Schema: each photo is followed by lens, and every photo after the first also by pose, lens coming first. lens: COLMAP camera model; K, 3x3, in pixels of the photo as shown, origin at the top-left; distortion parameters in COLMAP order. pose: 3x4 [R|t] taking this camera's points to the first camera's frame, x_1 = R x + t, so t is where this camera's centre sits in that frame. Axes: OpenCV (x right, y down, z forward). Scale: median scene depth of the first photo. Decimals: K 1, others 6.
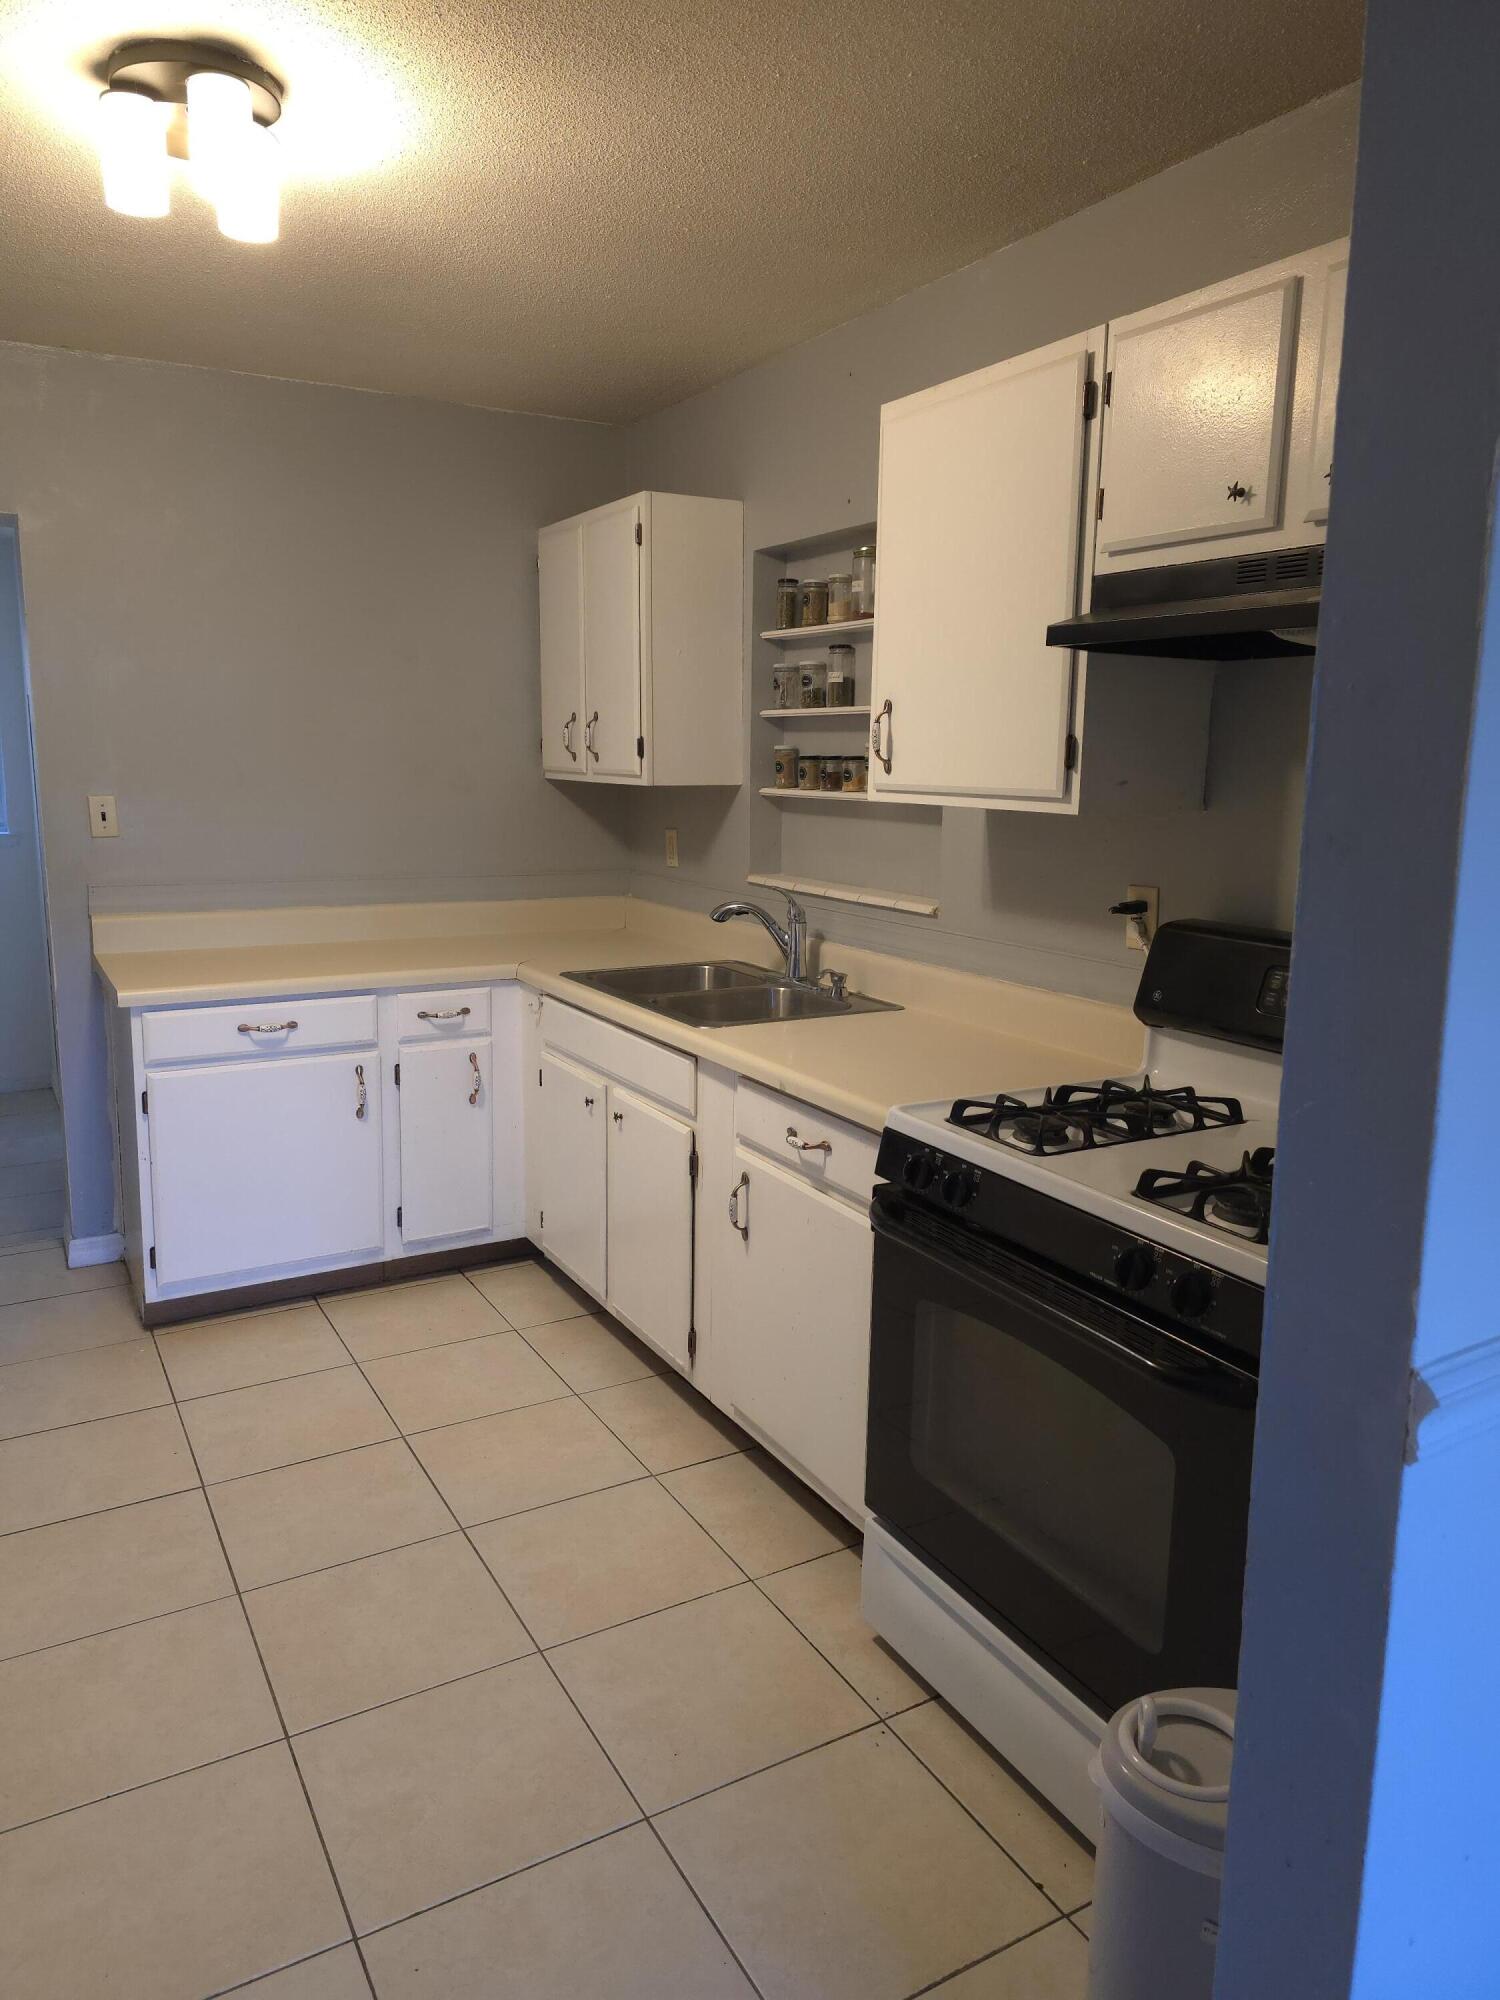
lens RADIAL K [[1315.8, 0, 750.4], [0, 1315.8, 974.2], [0, 0, 1]] dist [0.072617, -0.071726]
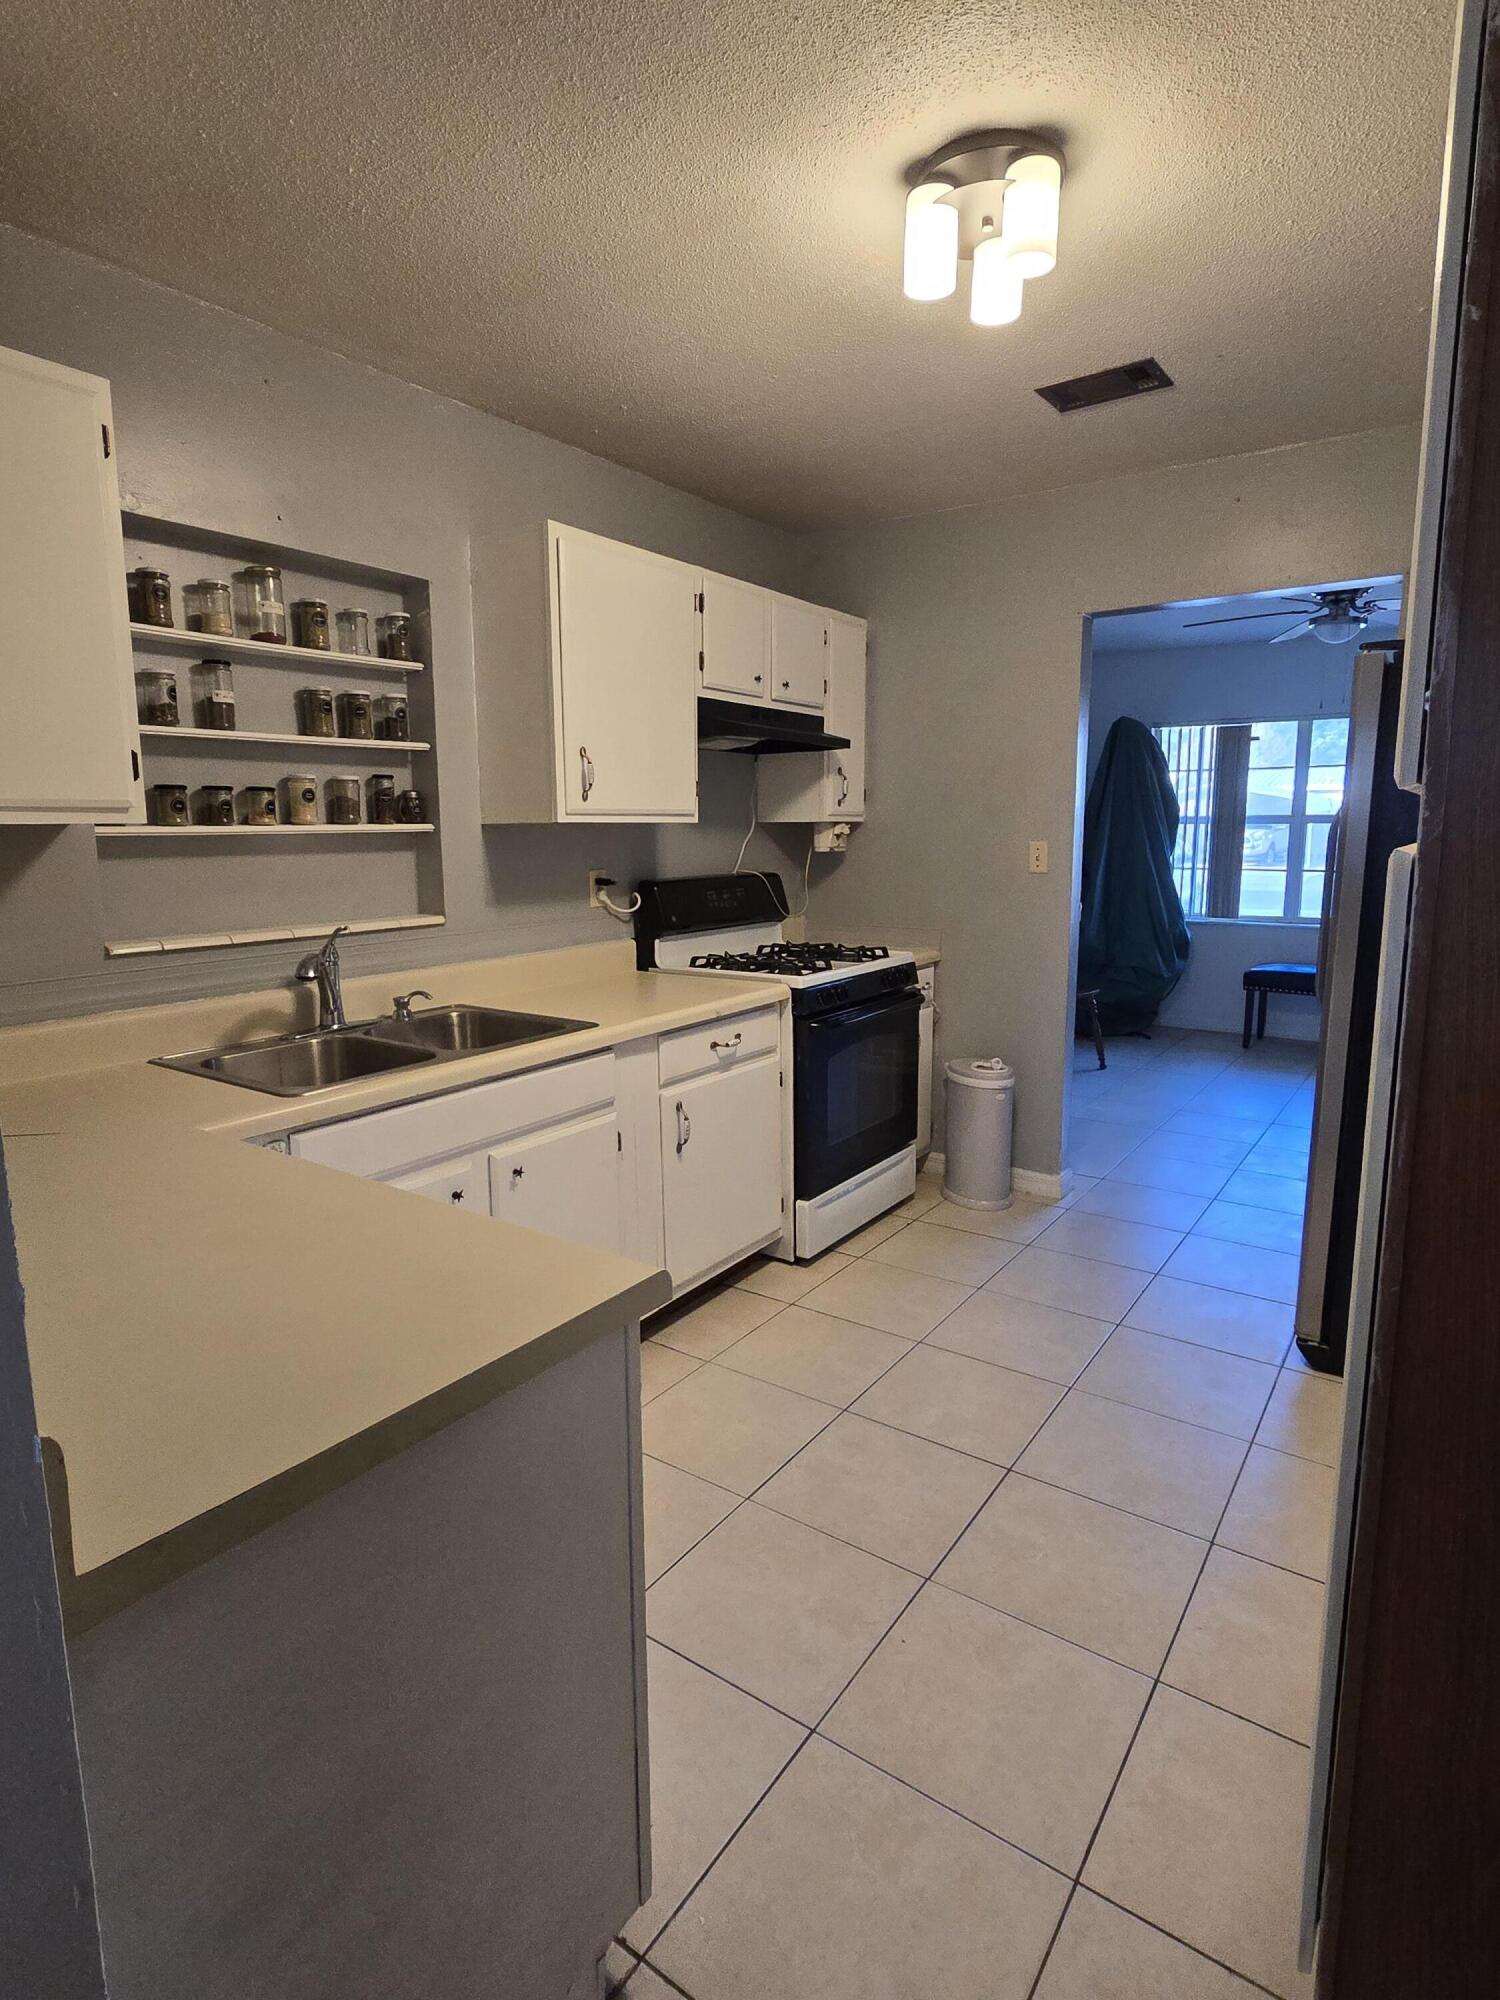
lens RADIAL K [[996.2, 0, 750.8], [0, 996.2, 966.3], [0, 0, 1]] dist [0.001264, 0.000185]
pose [[-0.393848, -0.141715, 0.908185, -0.758743], [0.153456, 0.964039, 0.216979, -0.153114], [-0.906275, 0.224823, -0.357938, 1.037560]]
